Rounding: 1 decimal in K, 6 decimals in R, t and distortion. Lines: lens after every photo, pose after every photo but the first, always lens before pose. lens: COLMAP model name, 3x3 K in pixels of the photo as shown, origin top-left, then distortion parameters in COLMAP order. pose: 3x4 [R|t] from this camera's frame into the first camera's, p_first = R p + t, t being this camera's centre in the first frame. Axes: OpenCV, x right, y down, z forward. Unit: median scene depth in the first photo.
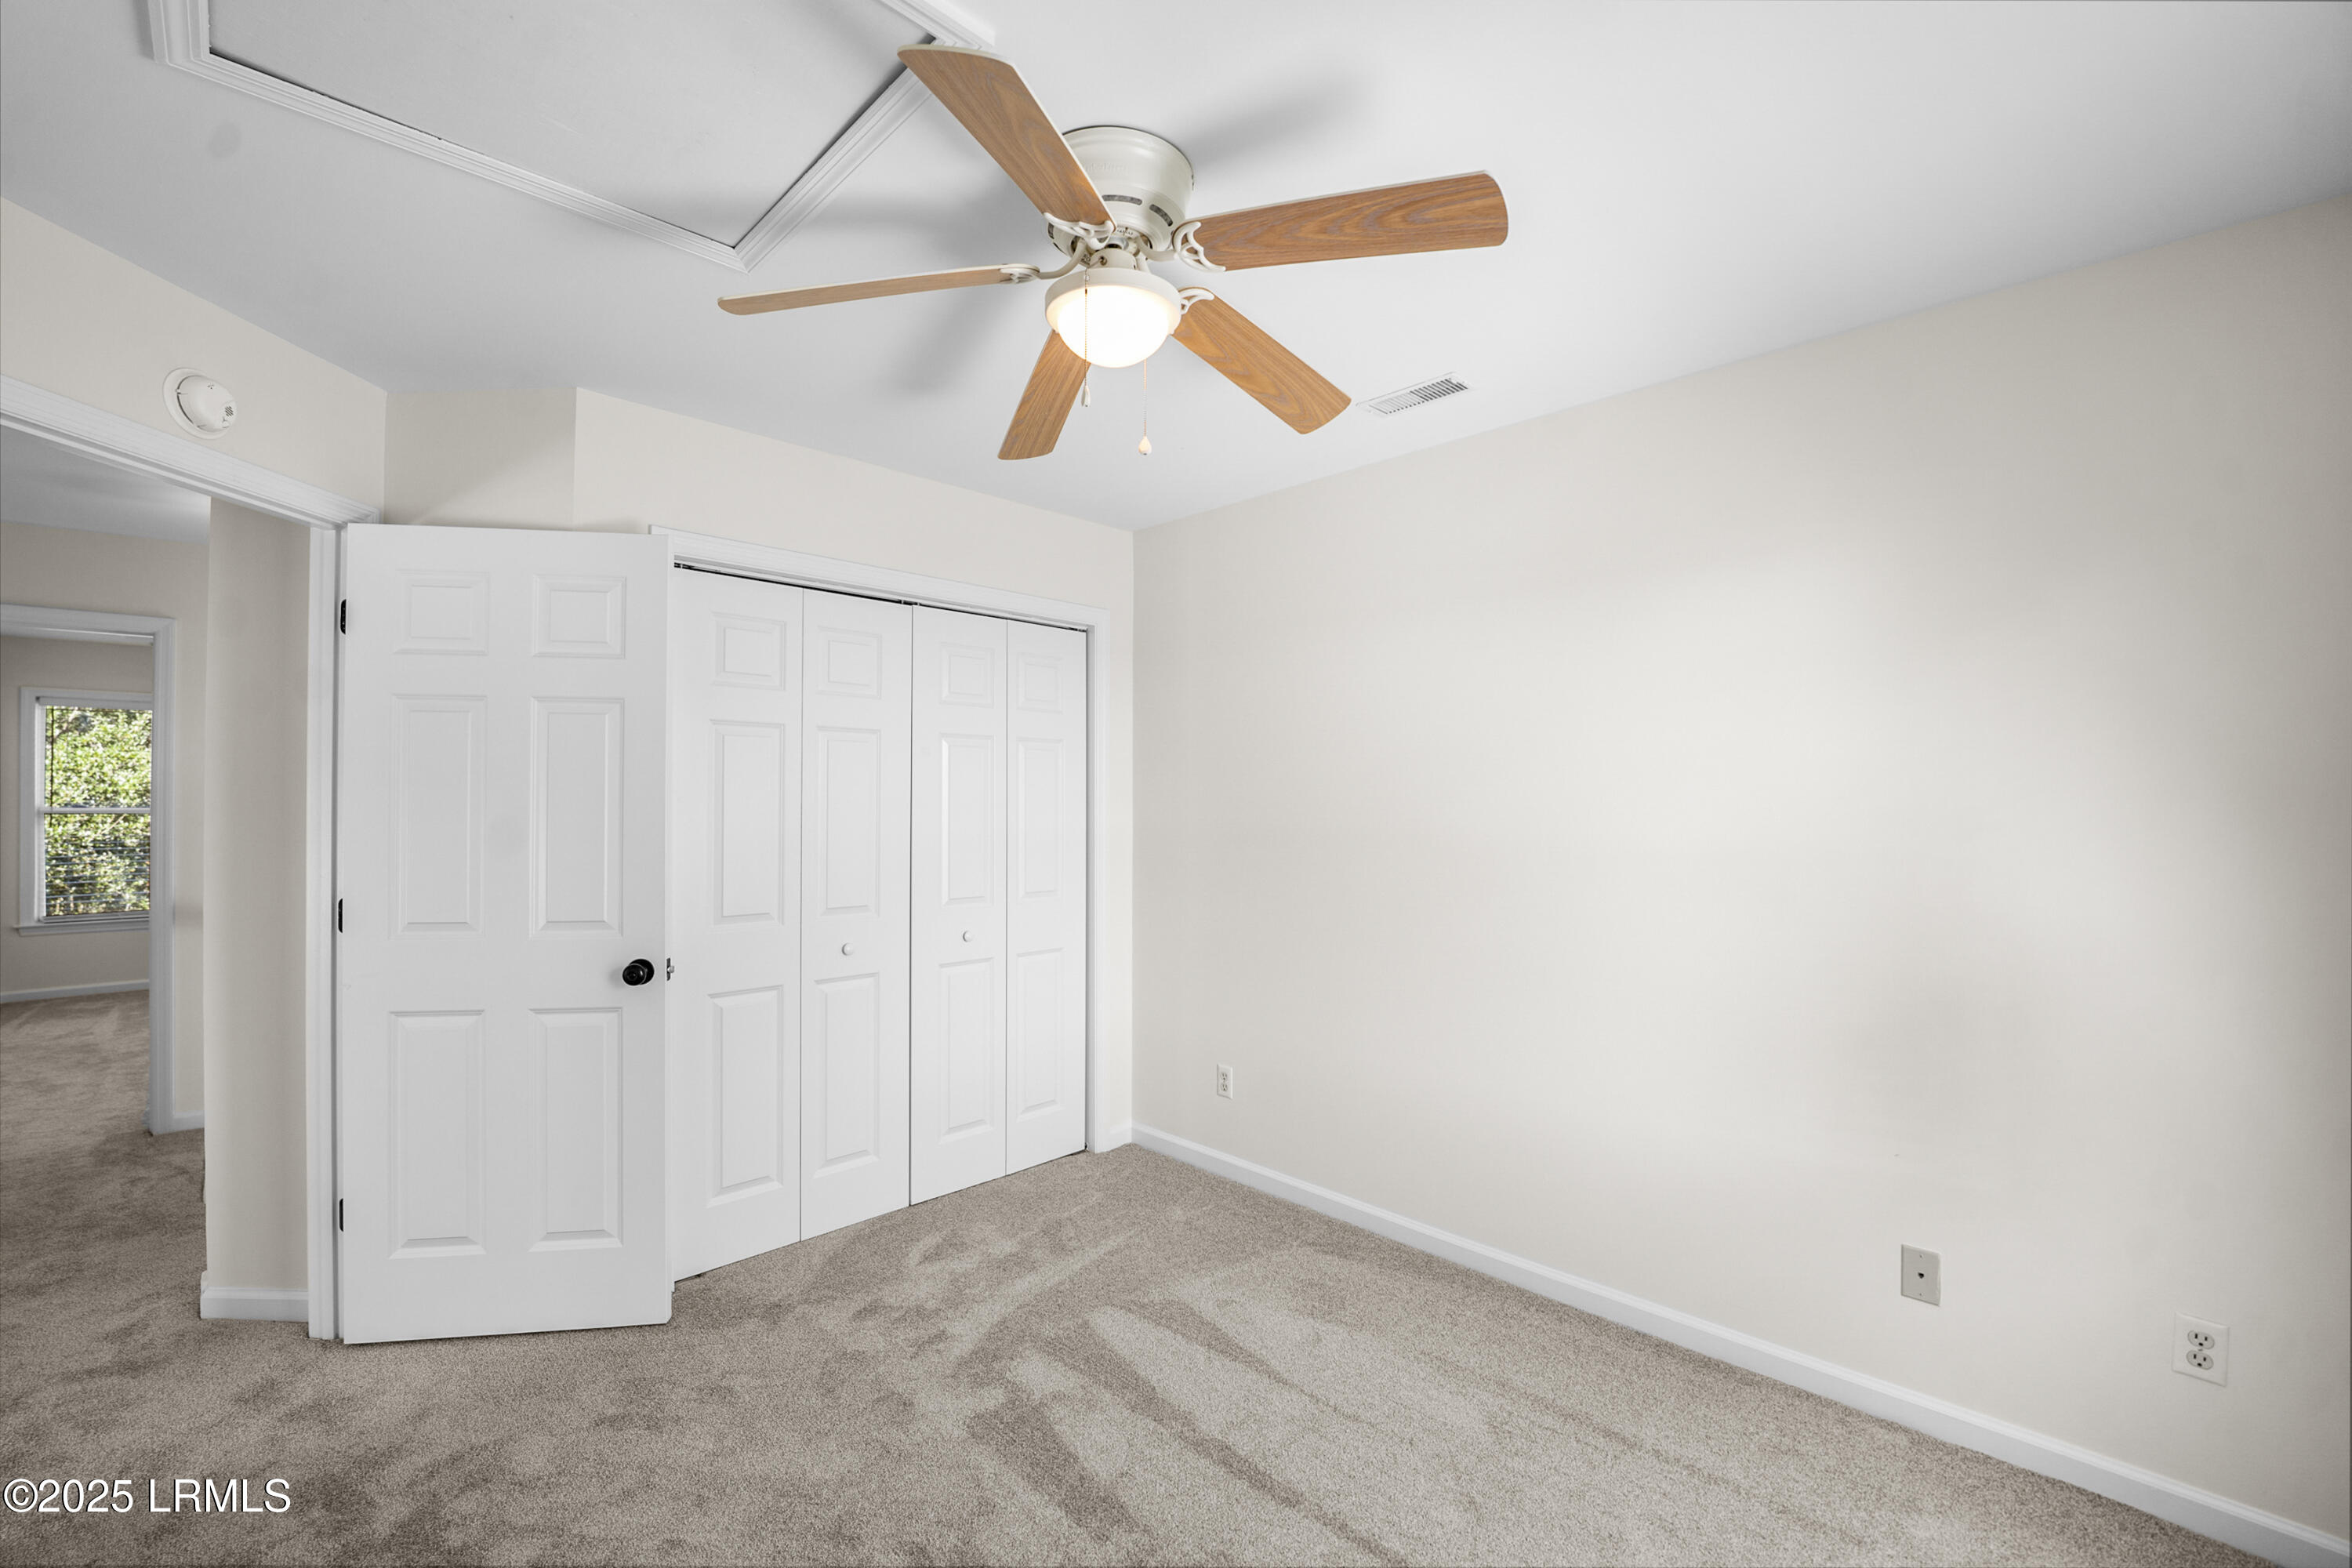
lens RADIAL K [[980.3, 0, 1184.9], [0, 980.3, 801.8], [0, 0, 1]] dist [-0.030250, 0.004596]
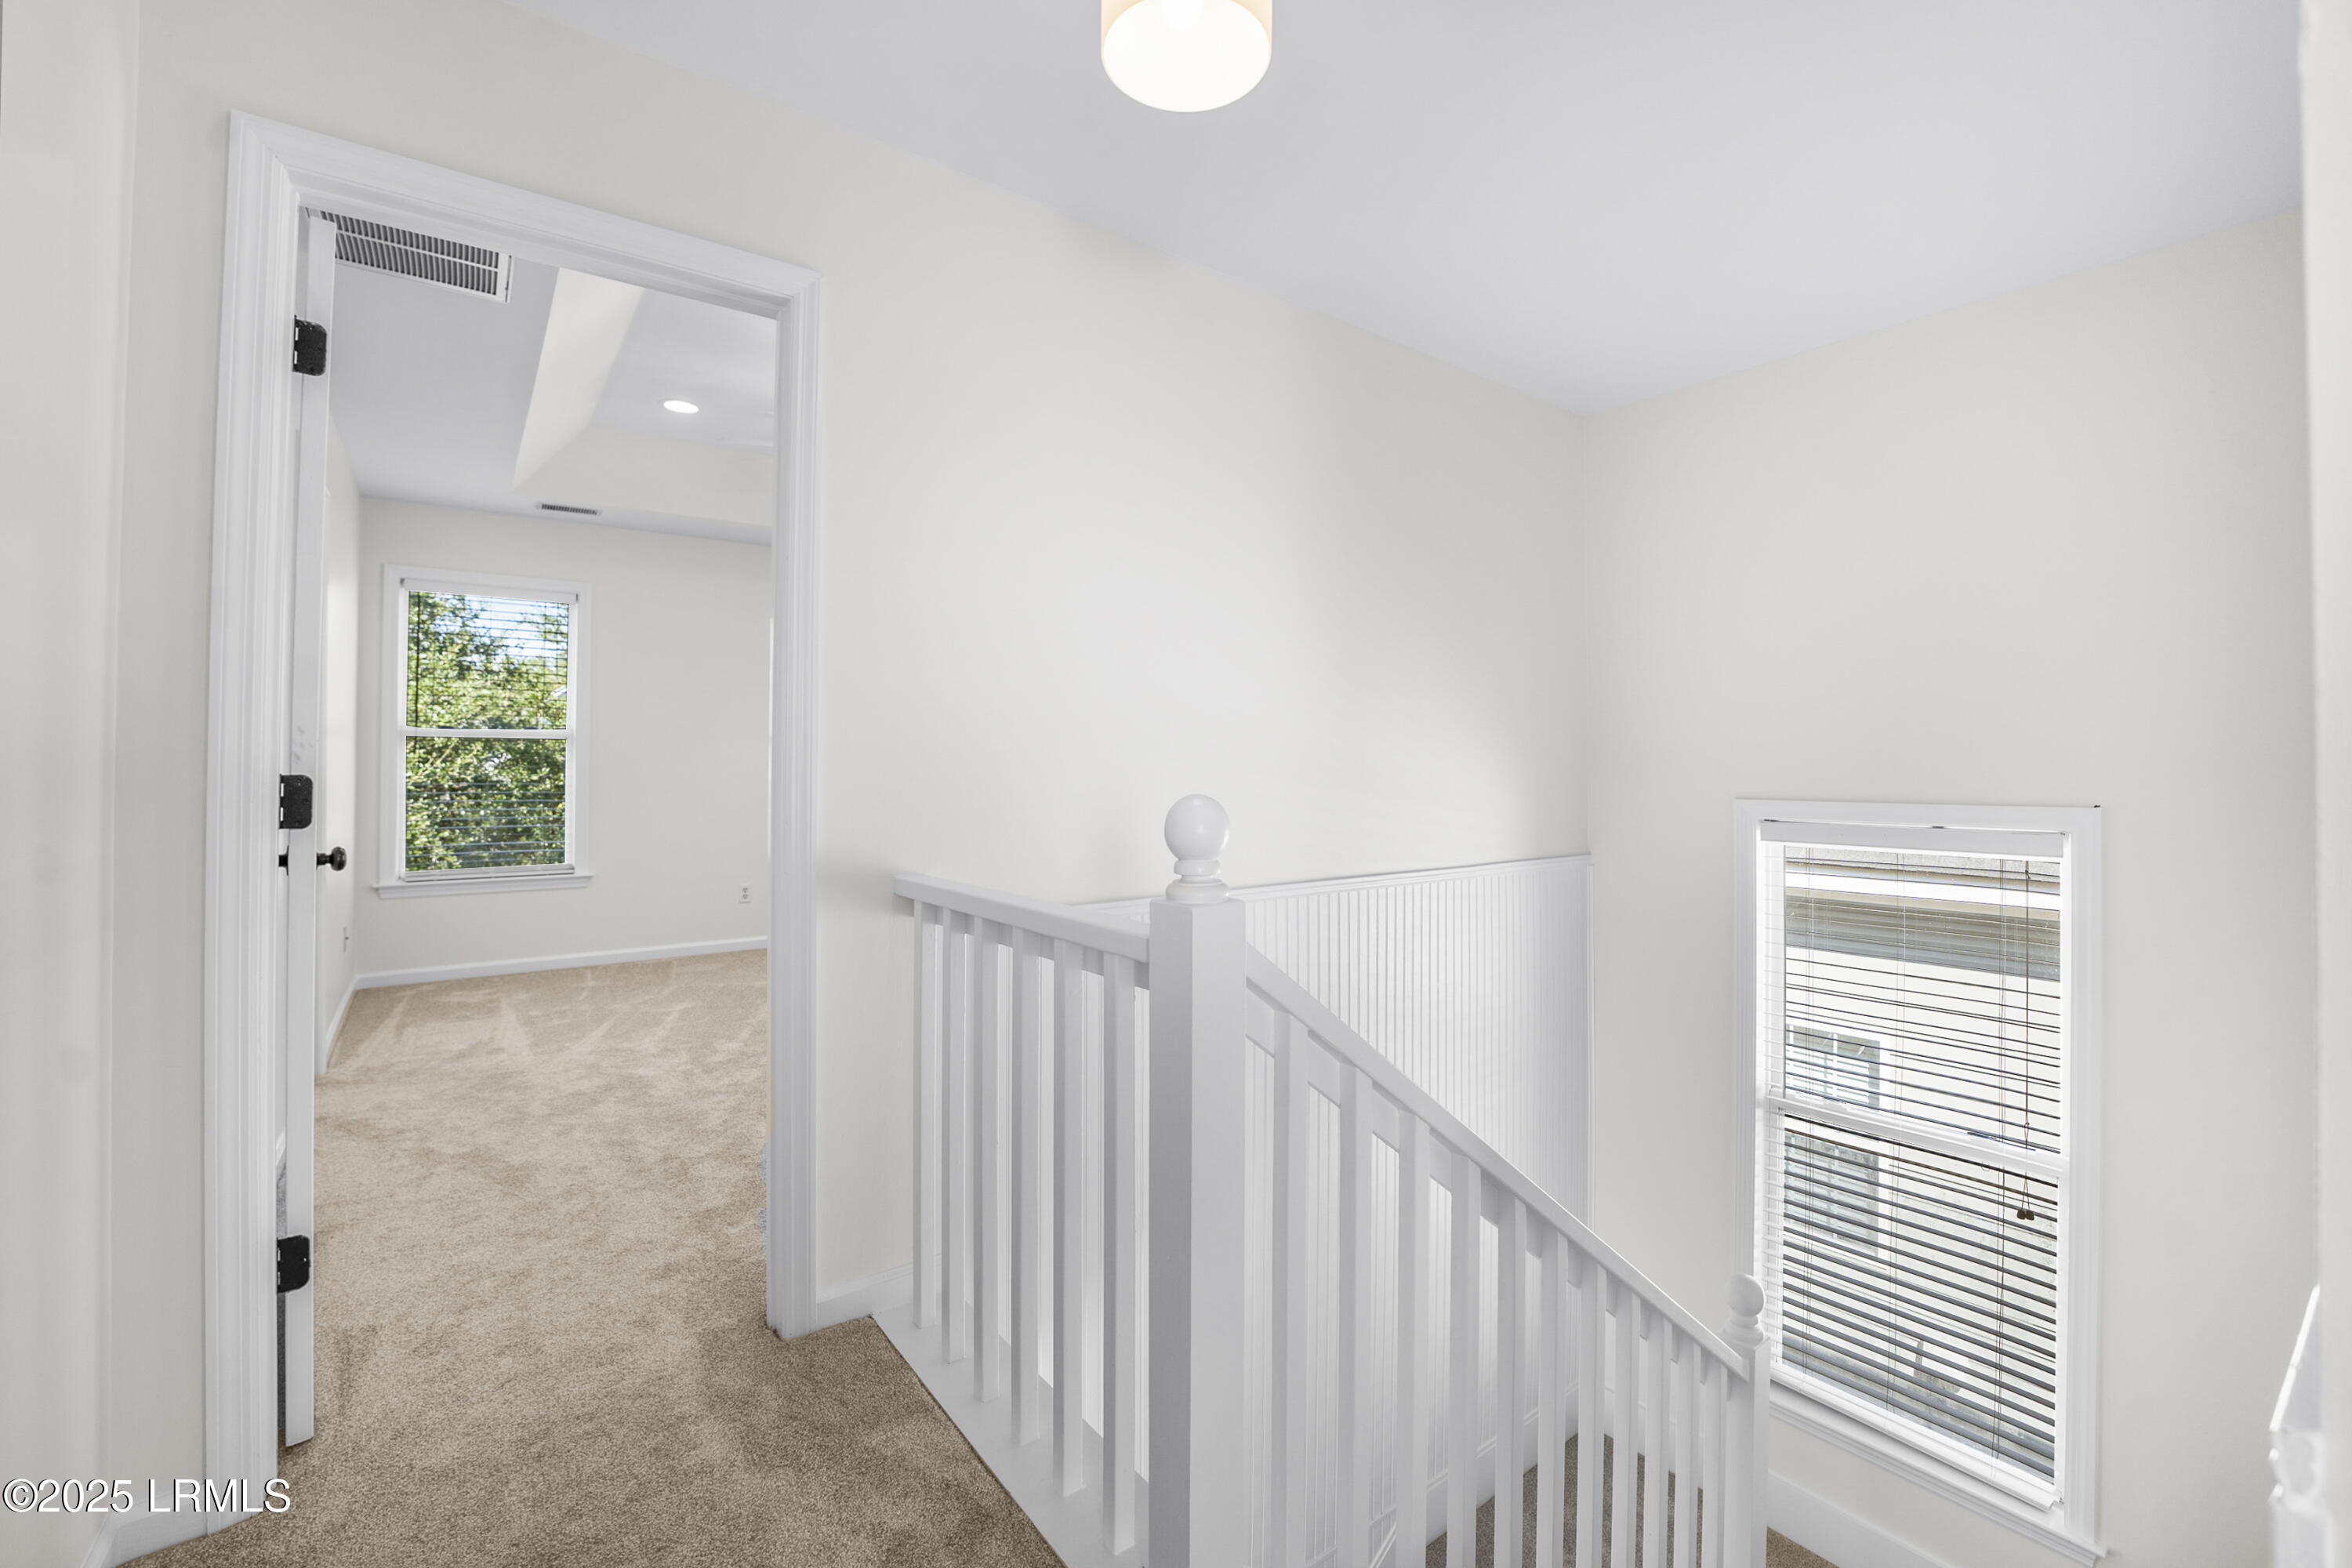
lens RADIAL K [[980.3, 0, 1169.1], [0, 980.3, 758.5], [0, 0, 1]] dist [-0.030250, 0.004596]
pose [[0.990436, 0.000219, -0.137975, -0.509717], [-0.001827, 0.999932, -0.011528, 0.039043], [0.137963, 0.011670, 0.990369, 0.333023]]
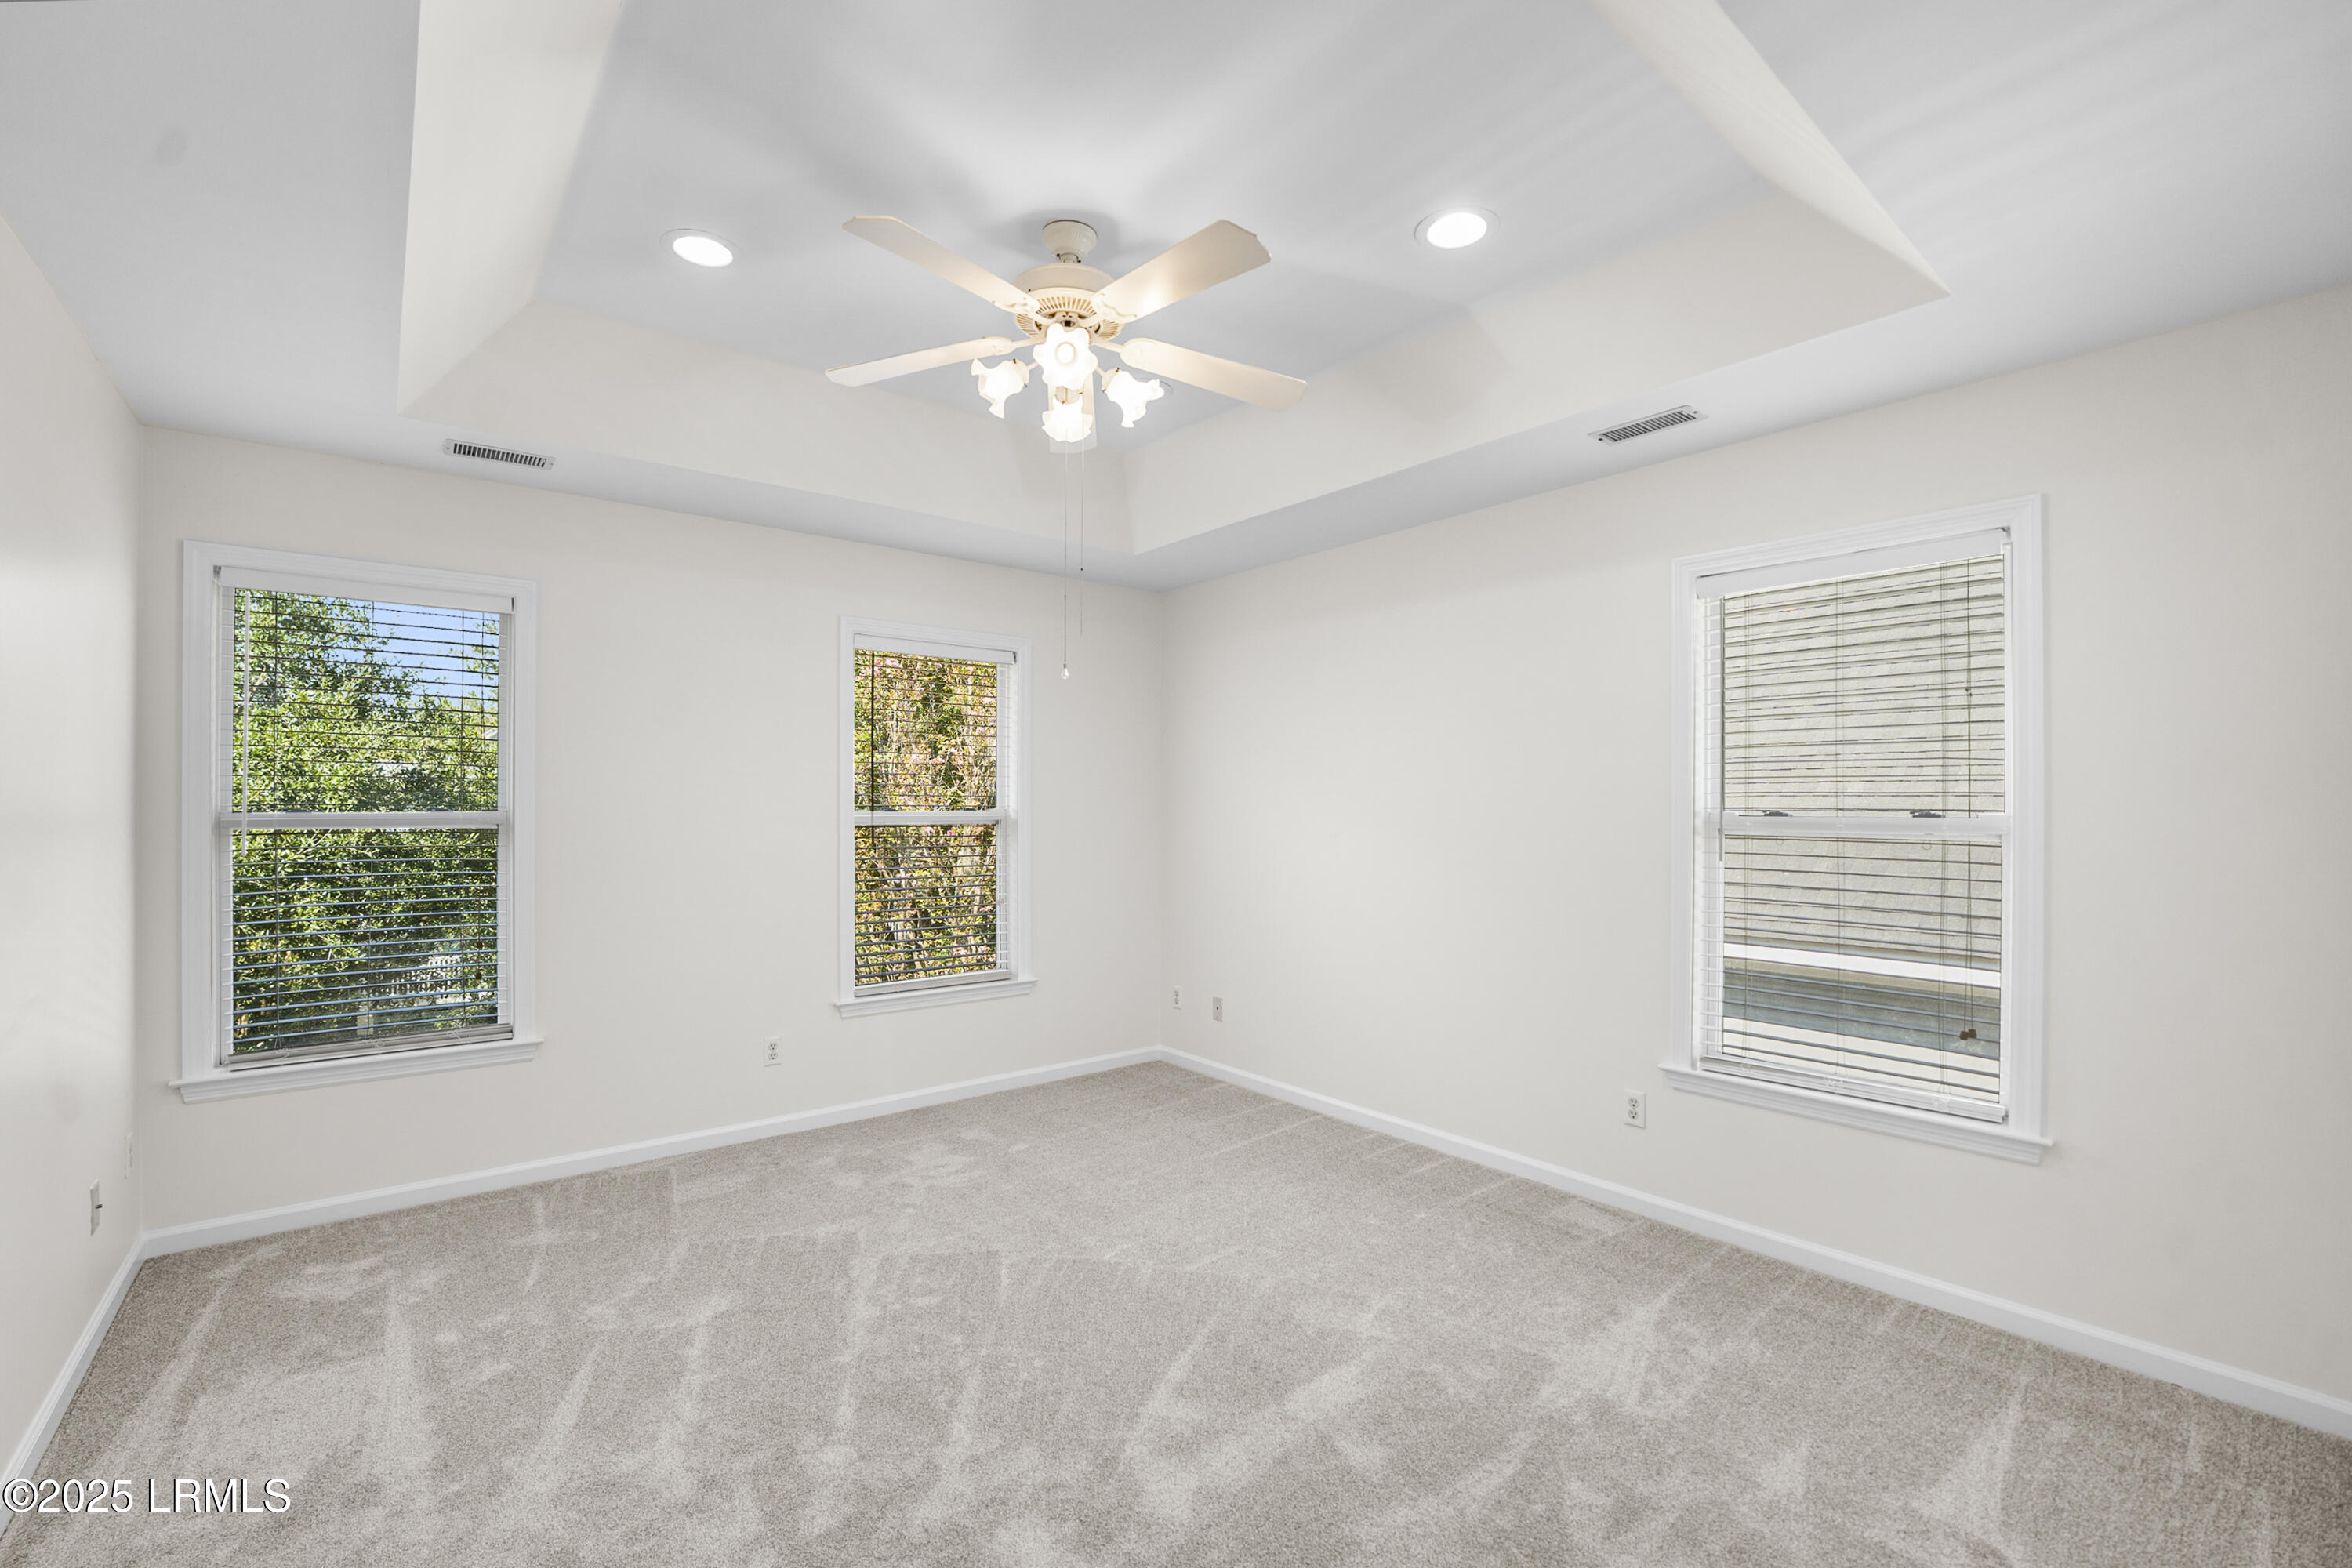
lens RADIAL K [[980.3, 0, 1150.7], [0, 980.3, 819.0], [0, 0, 1]] dist [-0.030250, 0.004596]
pose [[0.994577, 0.005947, -0.103830, -0.729287], [-0.005091, 0.999951, 0.008509, 0.002683], [0.103876, -0.007935, 0.994559, 0.598851]]
